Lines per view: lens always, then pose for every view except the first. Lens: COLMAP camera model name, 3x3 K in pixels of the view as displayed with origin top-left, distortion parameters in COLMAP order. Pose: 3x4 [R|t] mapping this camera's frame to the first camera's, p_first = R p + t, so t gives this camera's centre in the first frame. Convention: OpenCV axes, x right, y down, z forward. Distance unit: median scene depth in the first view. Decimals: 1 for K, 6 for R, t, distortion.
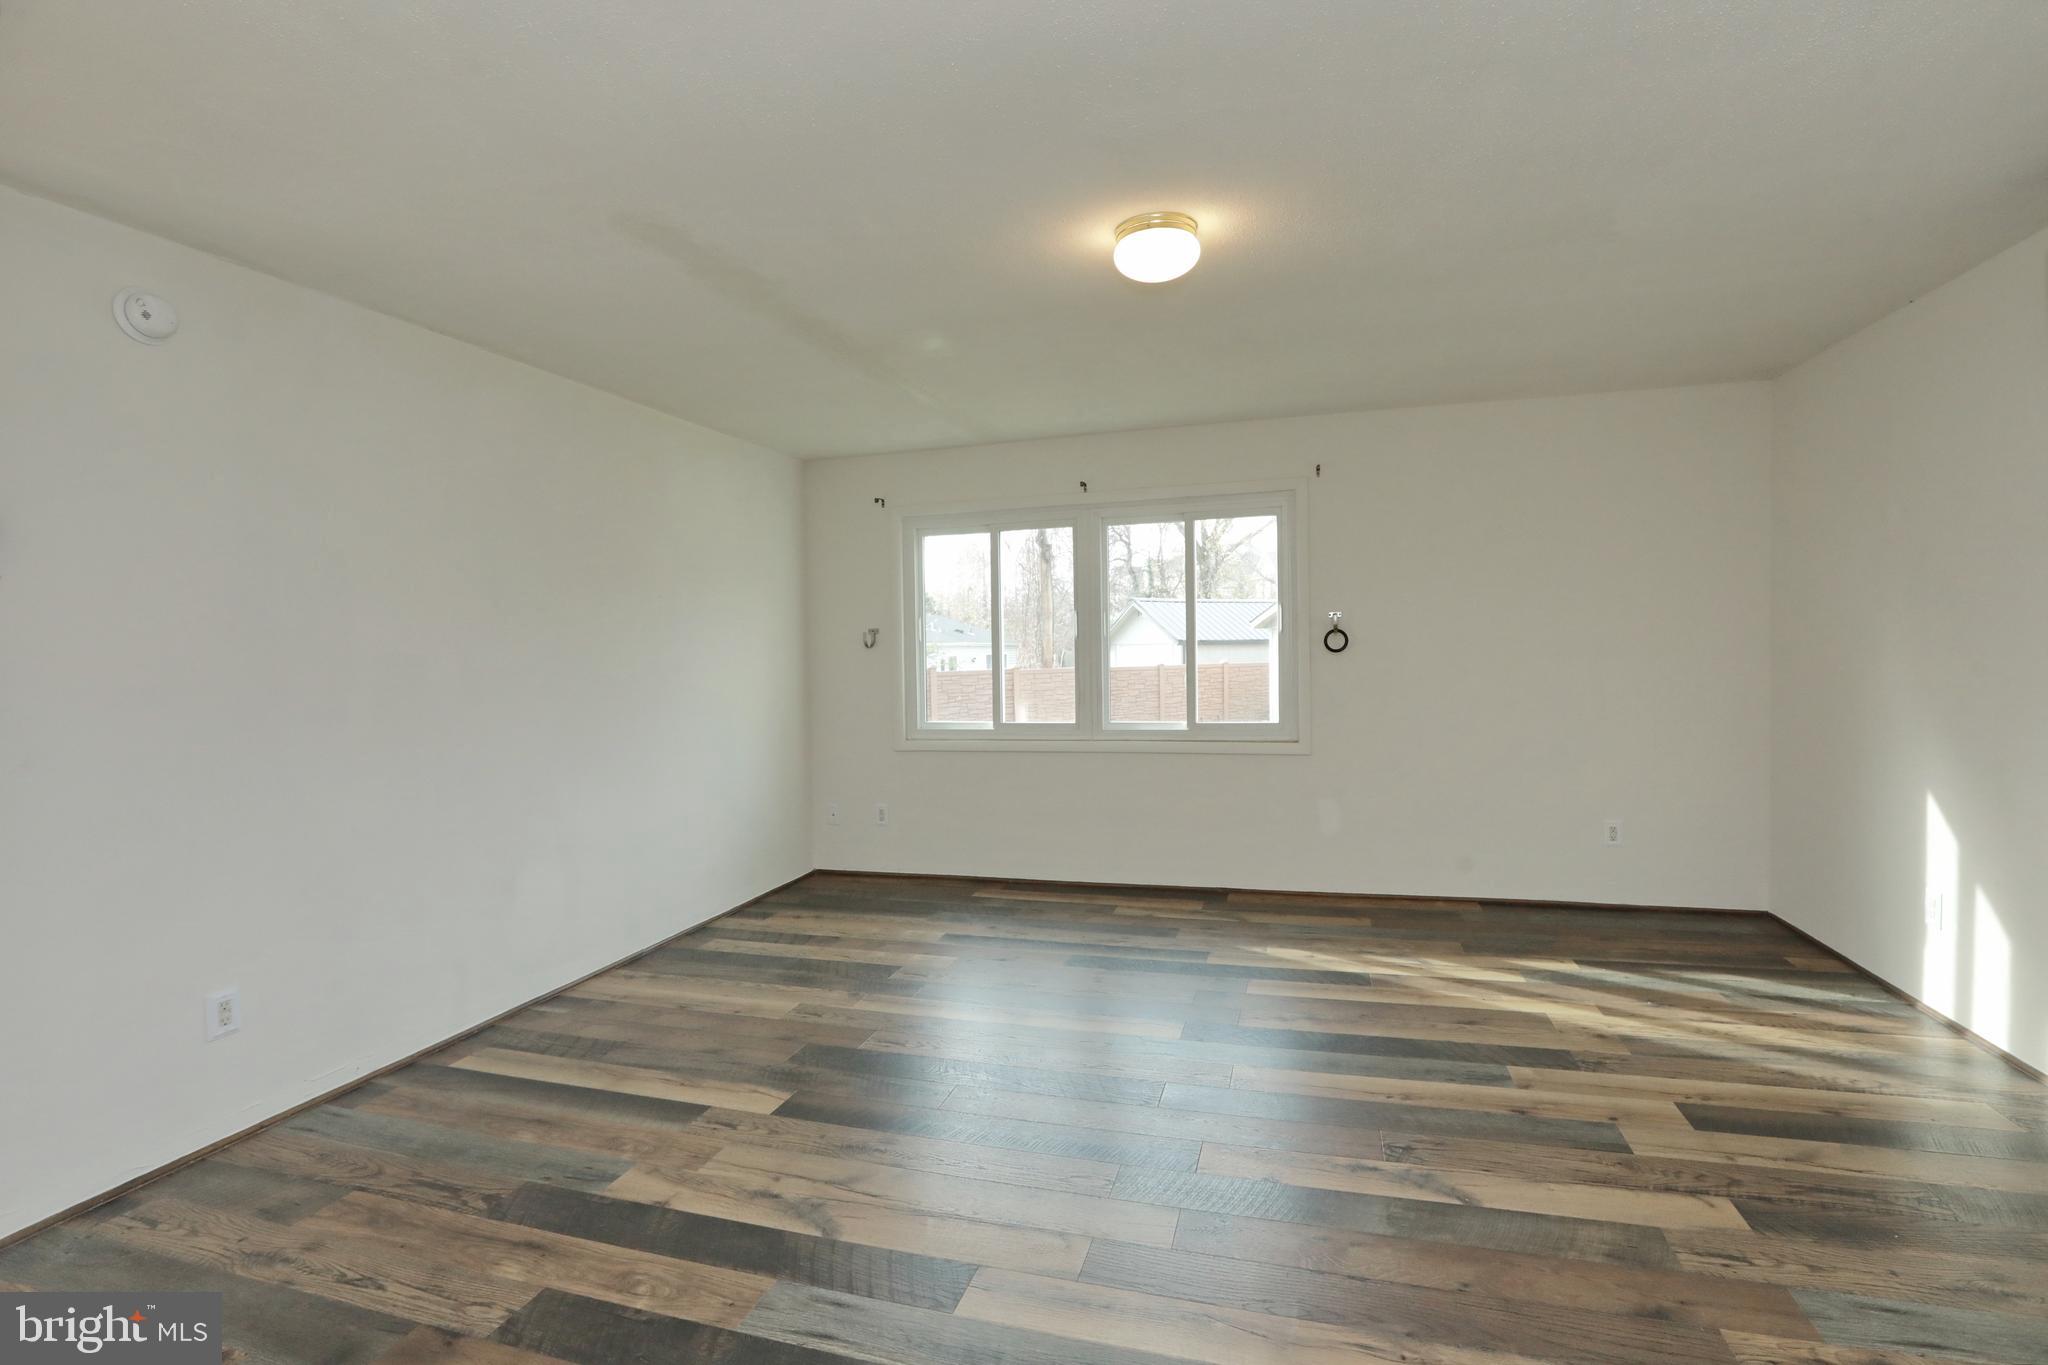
lens RADIAL K [[941.2, 0, 1024.0], [0, 941.2, 682.5], [0, 0, 1]] dist [-0.001405, -0.000663]
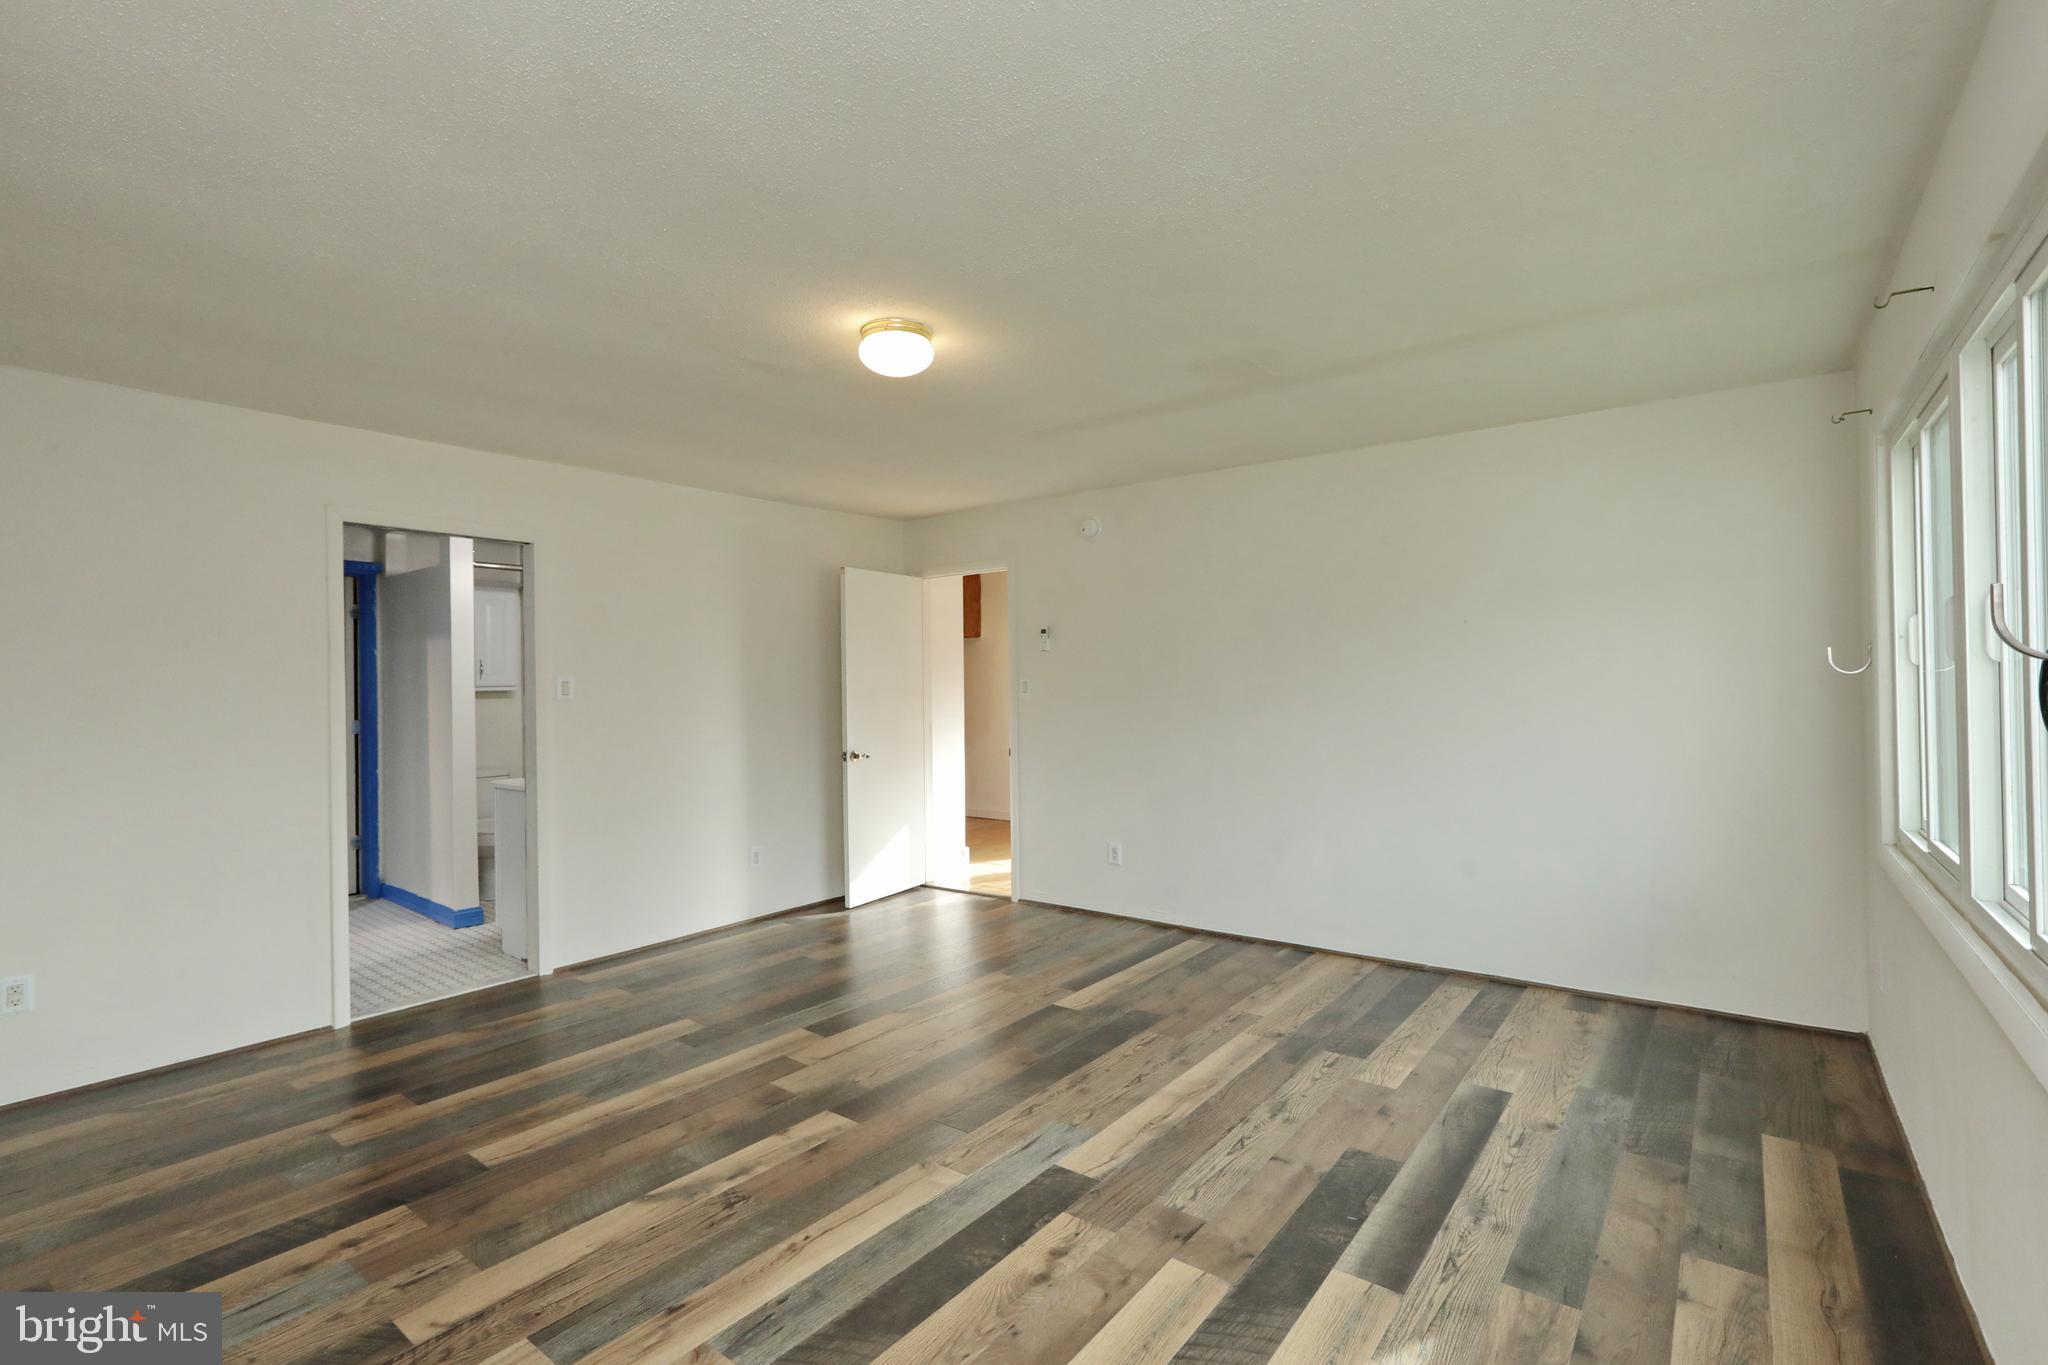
lens RADIAL K [[916.8, 0, 1024.0], [0, 916.8, 682.5], [0, 0, 1]] dist [0.020741, 0.000208]
pose [[-0.359986, 0.016264, -0.932816, 1.136528], [-0.001286, 0.999838, 0.017928, -0.073053], [0.932957, 0.007654, -0.359907, 1.550939]]
